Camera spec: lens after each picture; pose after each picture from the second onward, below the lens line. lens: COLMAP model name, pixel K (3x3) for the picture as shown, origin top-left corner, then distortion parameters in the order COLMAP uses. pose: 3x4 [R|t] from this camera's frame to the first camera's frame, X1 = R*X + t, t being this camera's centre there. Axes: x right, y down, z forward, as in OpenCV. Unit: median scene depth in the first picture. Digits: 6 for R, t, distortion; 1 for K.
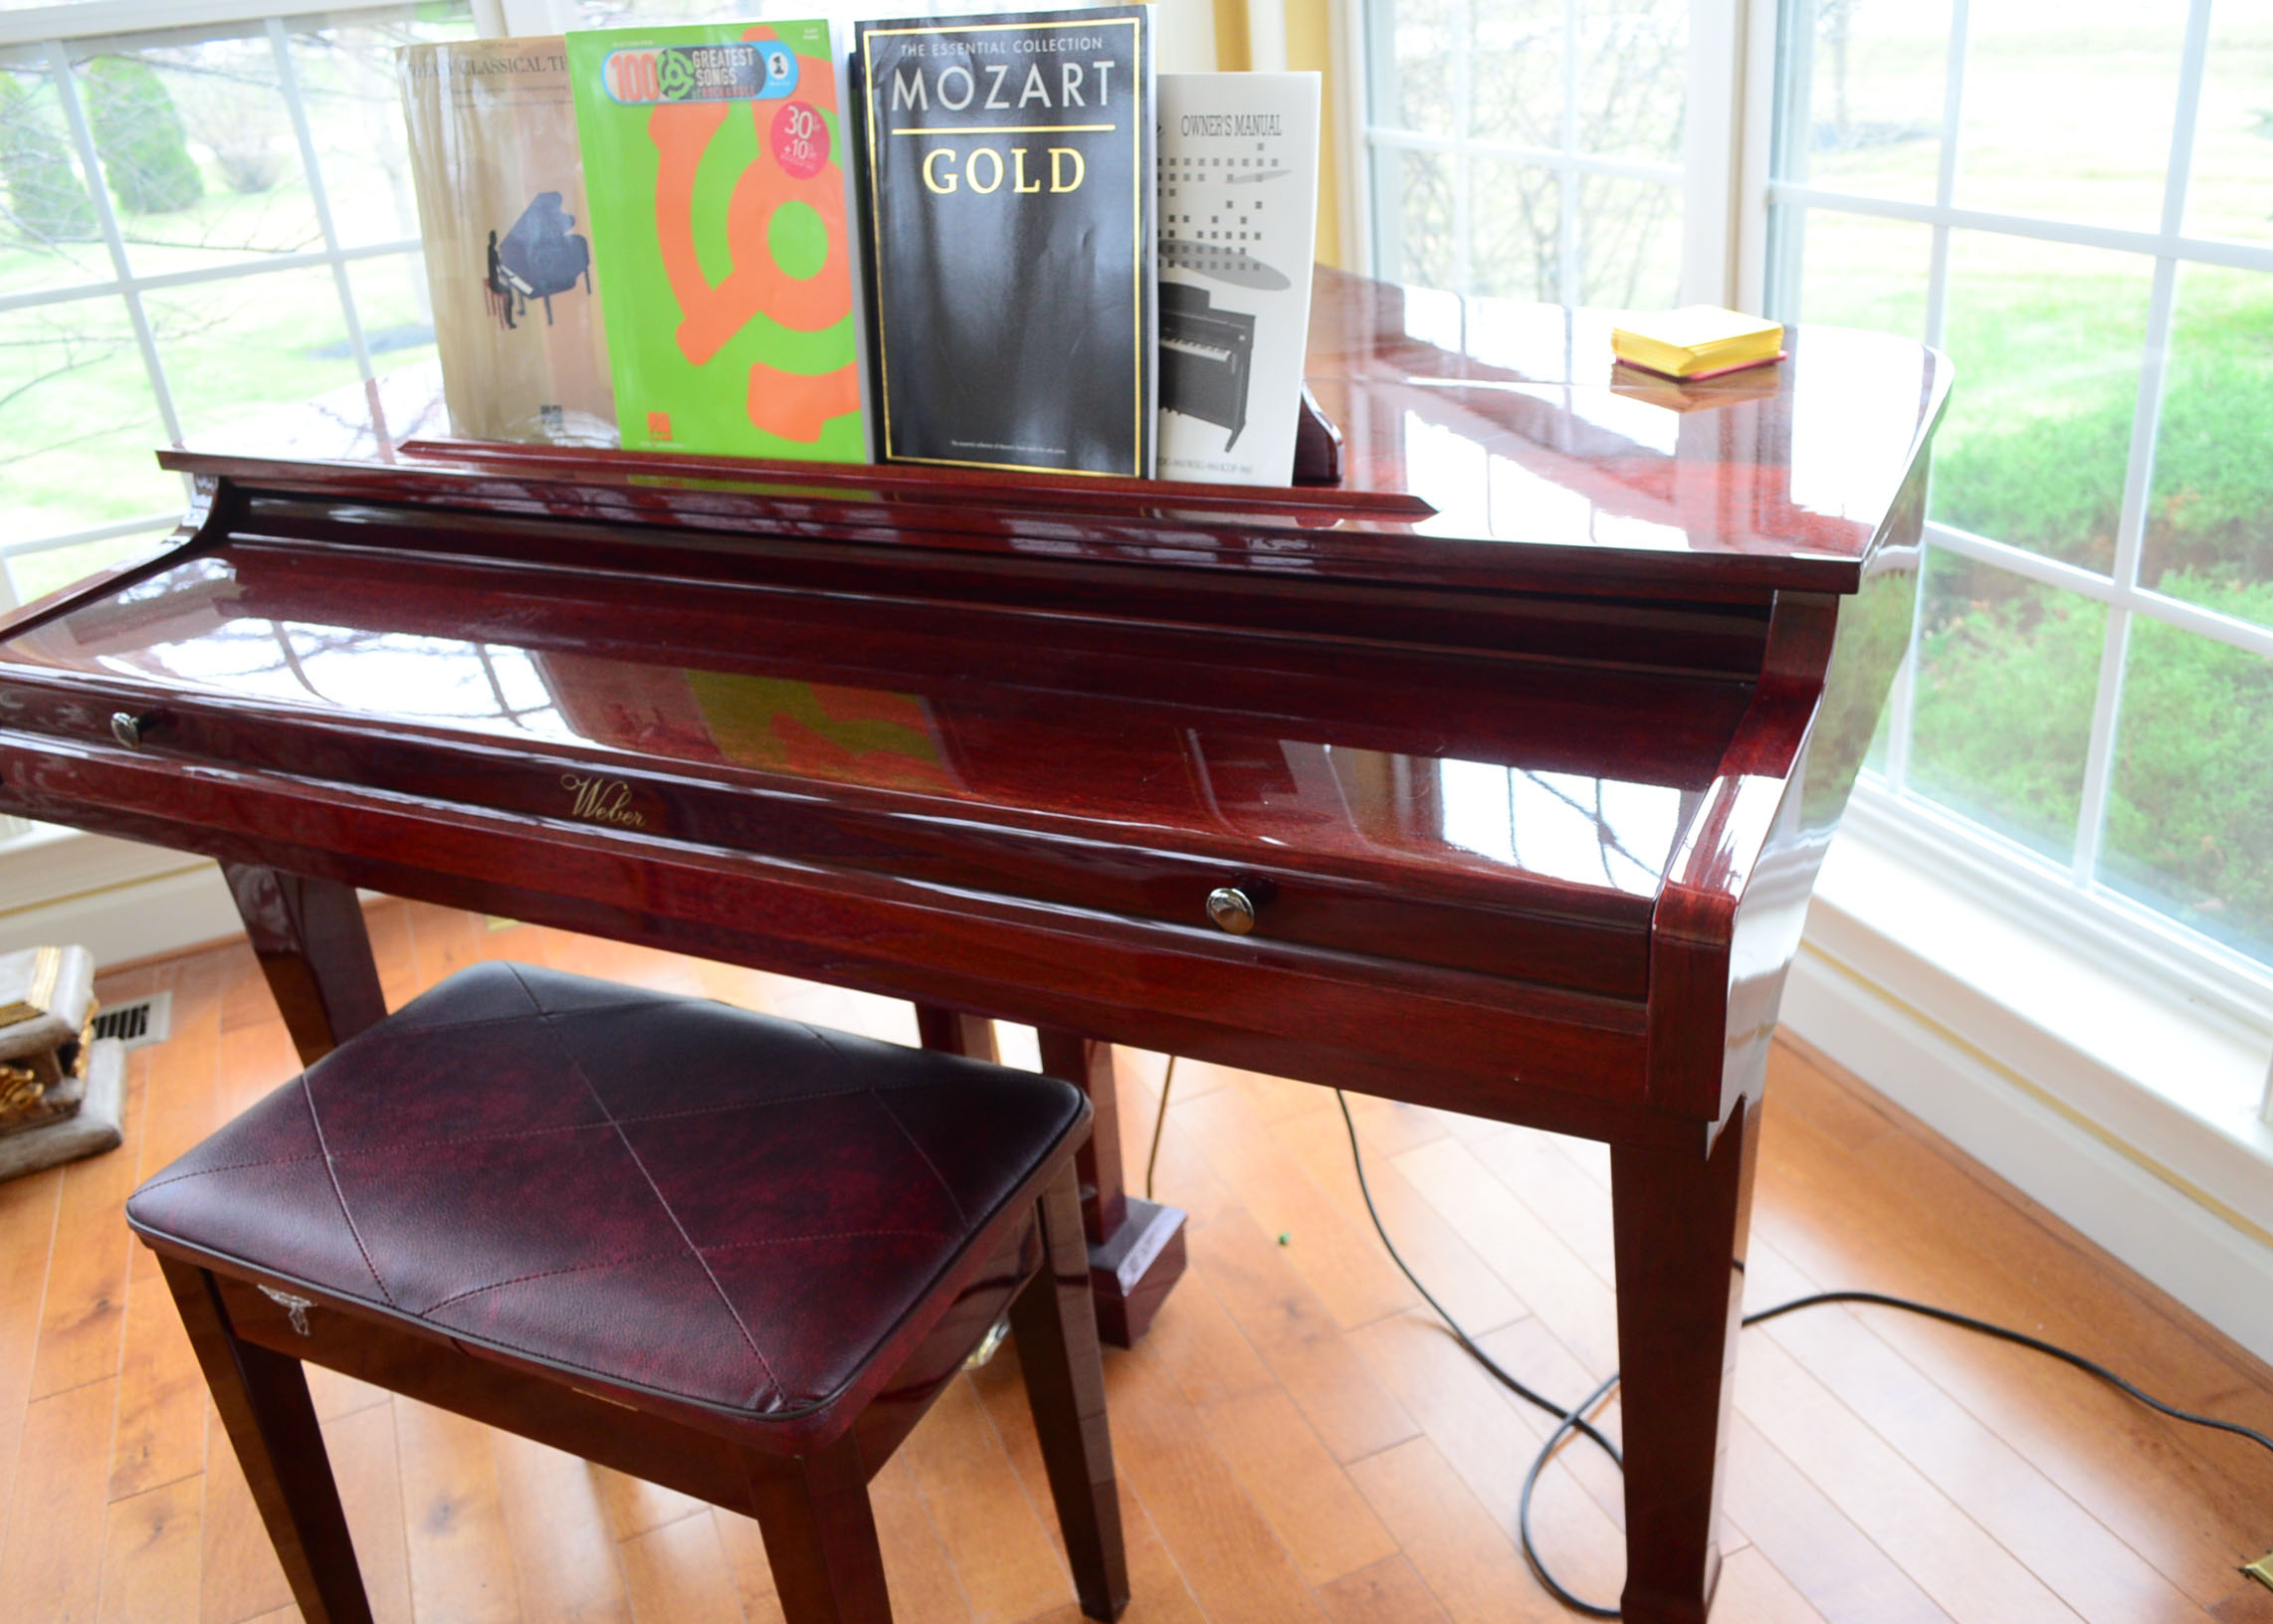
lens RADIAL K [[1855.0, 0, 1136.5], [0, 1855.0, 812.0], [0, 0, 1]] dist [-0.012122, -0.006070]
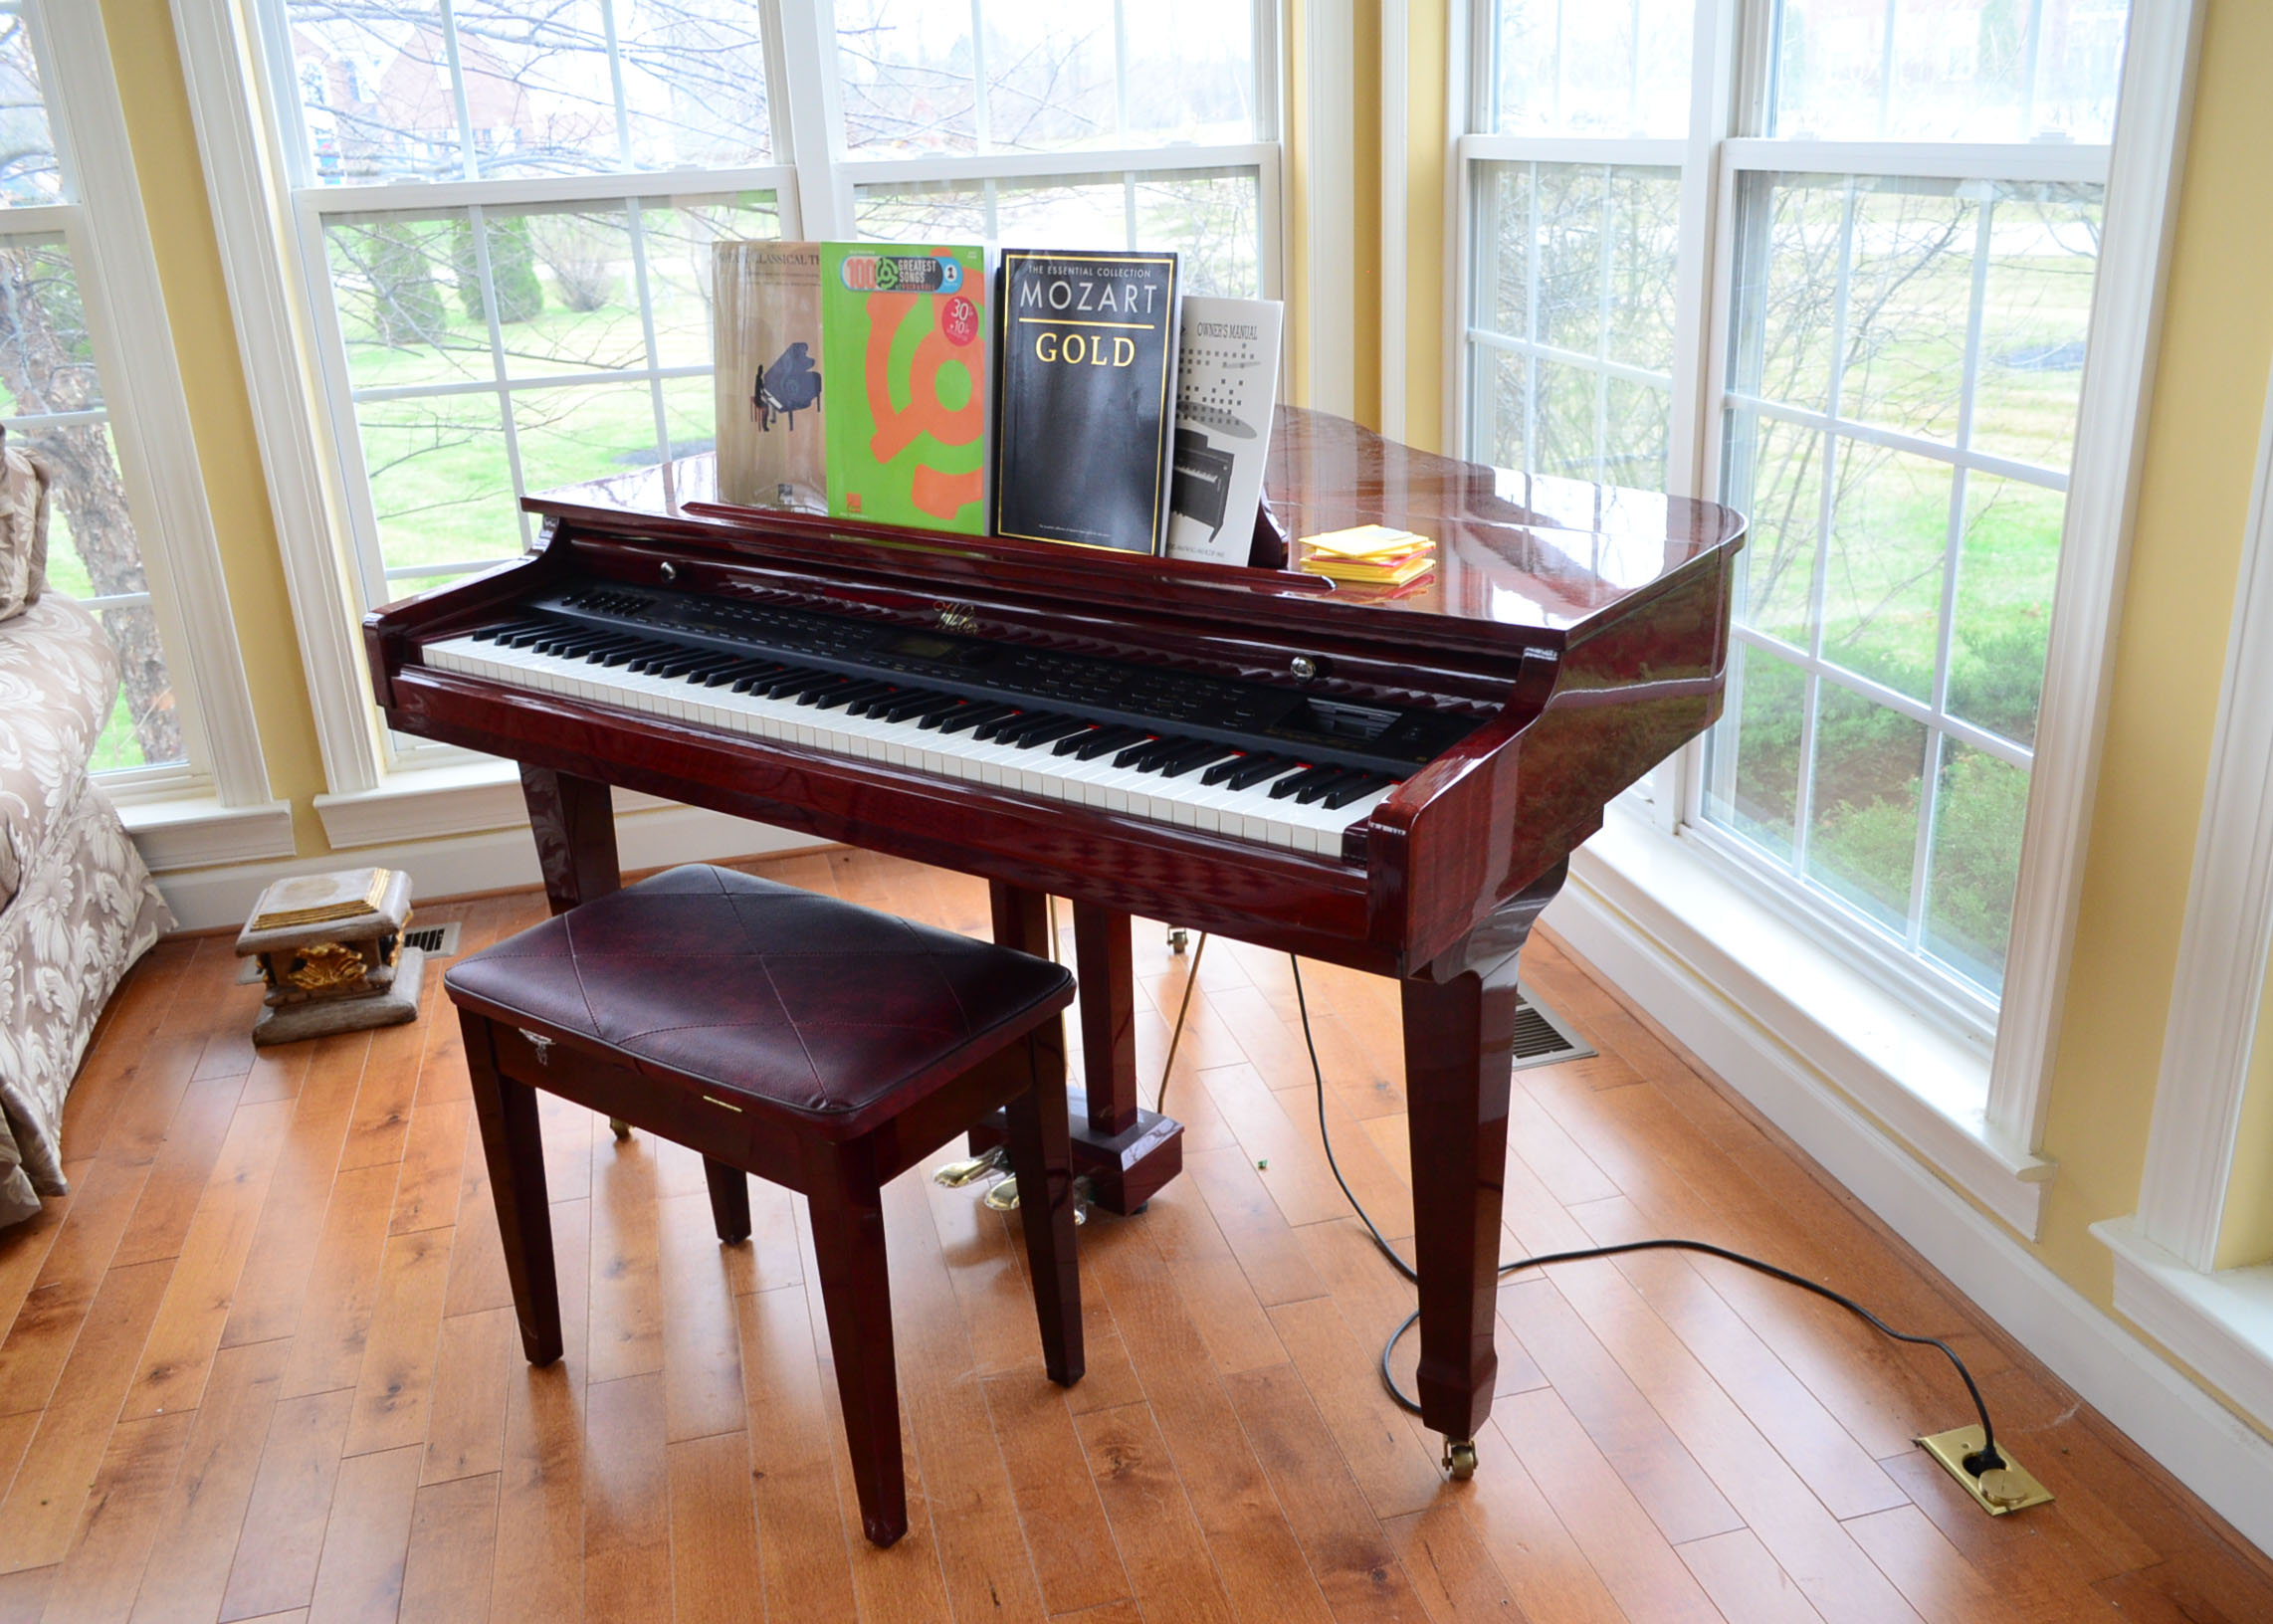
lens RADIAL K [[1855.0, 0, 1136.5], [0, 1855.0, 812.0], [0, 0, 1]] dist [-0.012122, -0.006070]
pose [[0.987572, 0.095435, -0.124873, 0.191797], [-0.105268, 0.991637, -0.074659, 0.136013], [0.116703, 0.086877, 0.989360, -0.456984]]
